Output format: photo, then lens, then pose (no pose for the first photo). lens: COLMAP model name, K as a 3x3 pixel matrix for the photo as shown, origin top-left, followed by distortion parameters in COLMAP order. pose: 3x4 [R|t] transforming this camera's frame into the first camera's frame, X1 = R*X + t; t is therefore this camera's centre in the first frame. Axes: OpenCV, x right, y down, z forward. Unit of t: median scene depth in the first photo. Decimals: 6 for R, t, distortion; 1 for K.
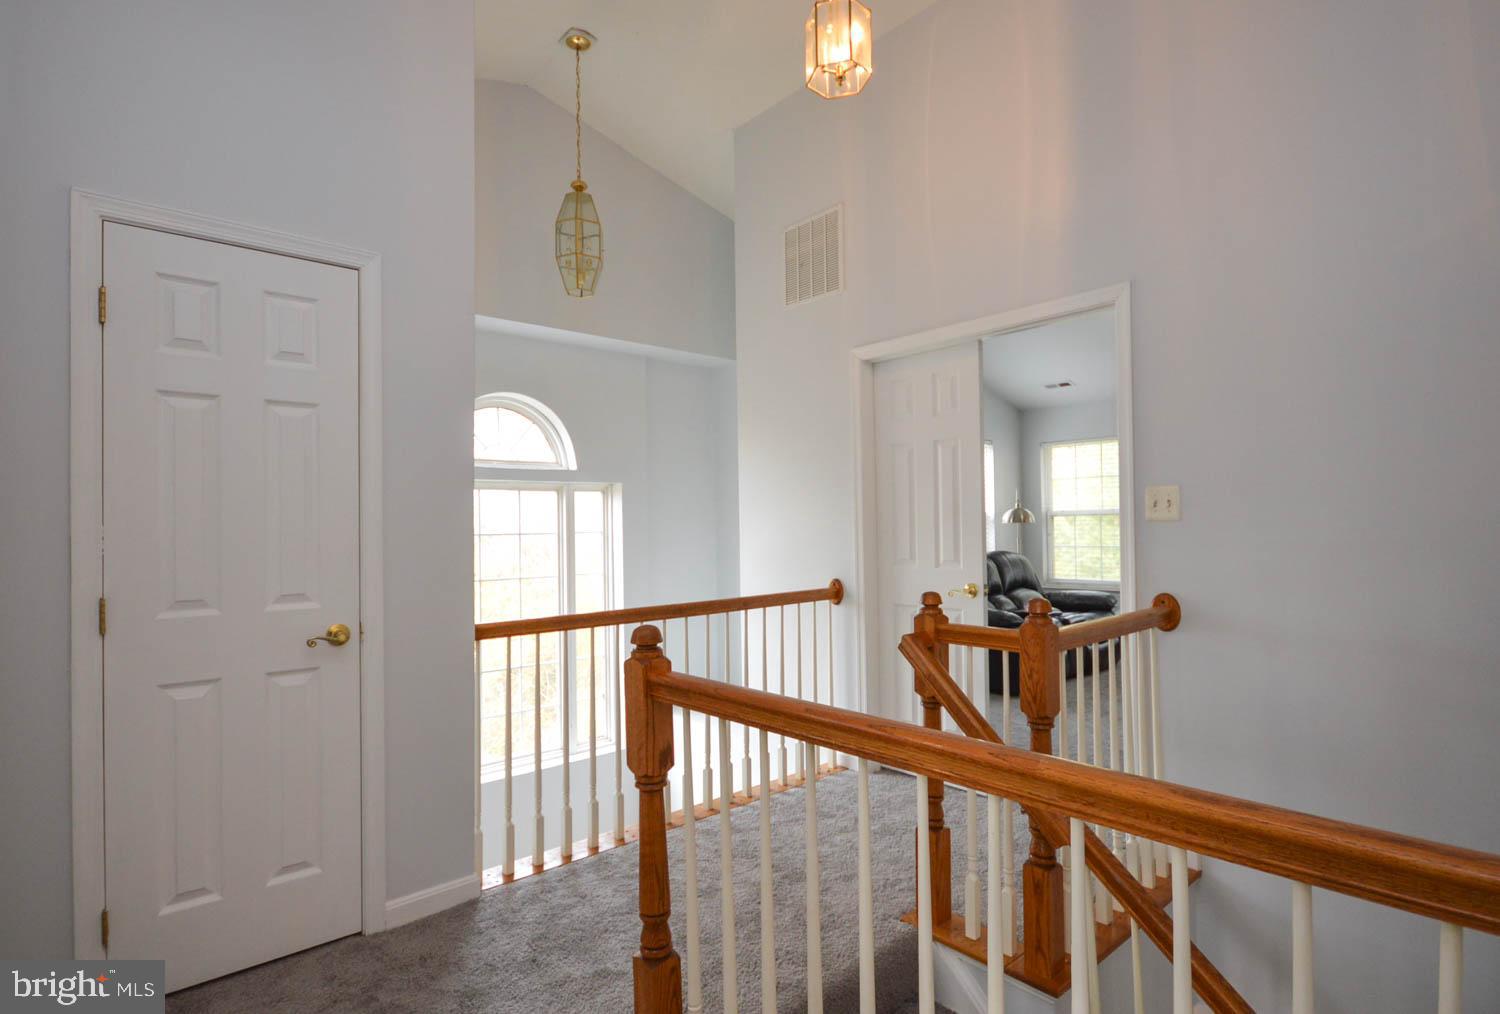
lens RADIAL K [[726.7, 0, 749.0], [0, 726.7, 517.3], [0, 0, 1]] dist [-0.000852, -0.000026]
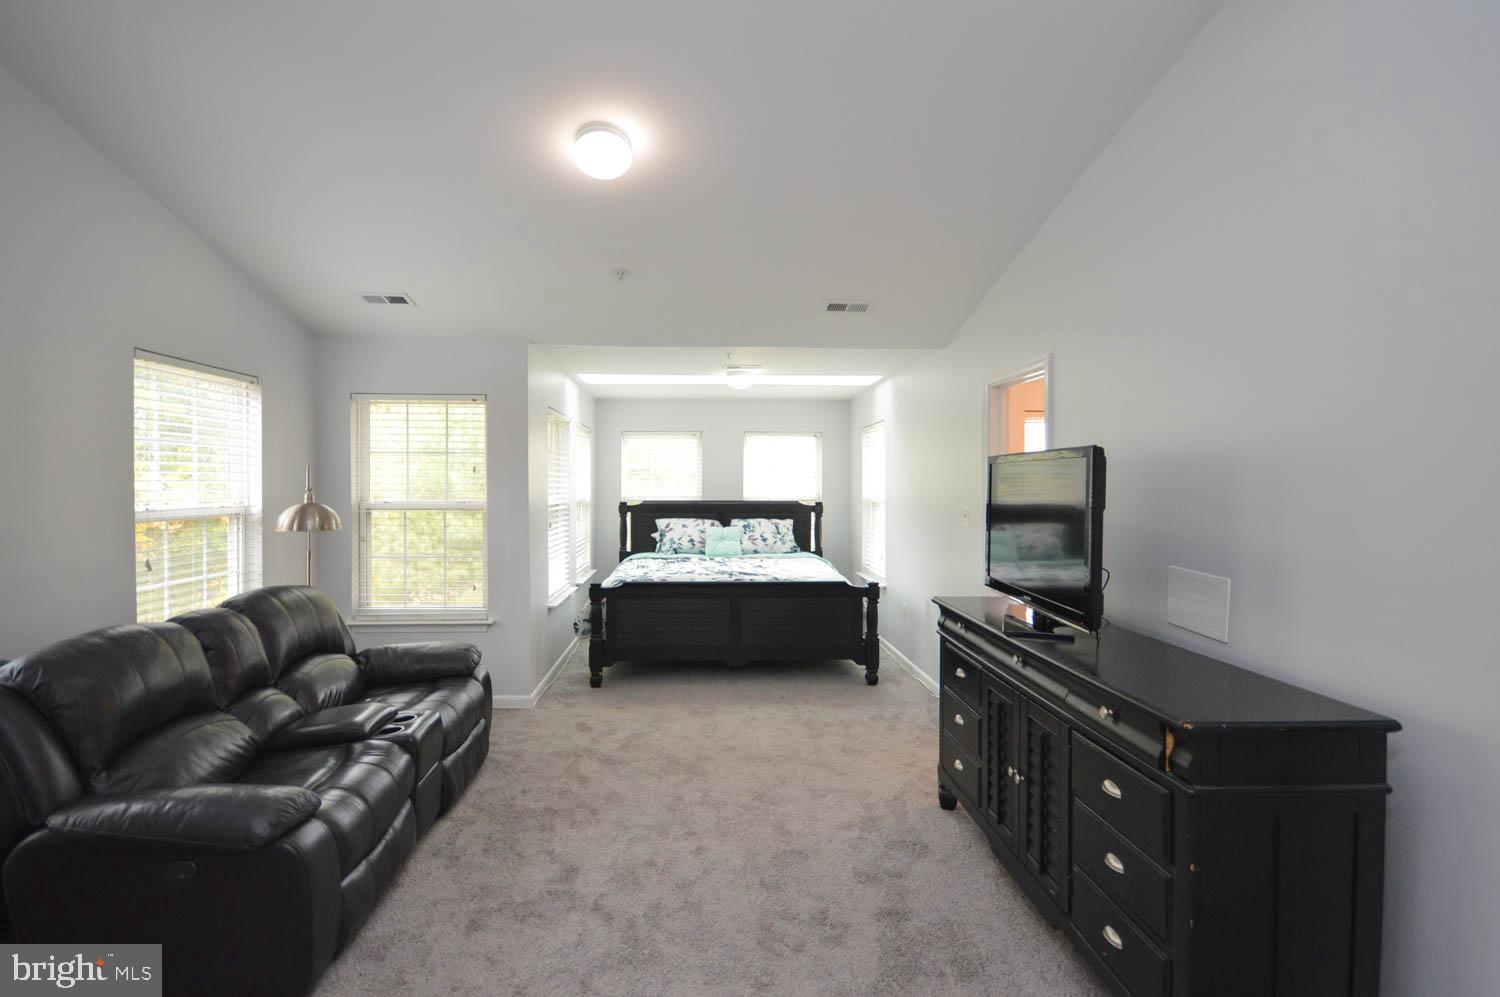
lens RADIAL K [[706.4, 0, 747.9], [0, 706.4, 500.8], [0, 0, 1]] dist [0.001353, 0.000385]
pose [[0.619434, 0.002895, 0.785043, 0.154195], [-0.024722, 0.999569, 0.015821, -0.033257], [-0.784659, -0.029208, 0.619239, 0.402173]]
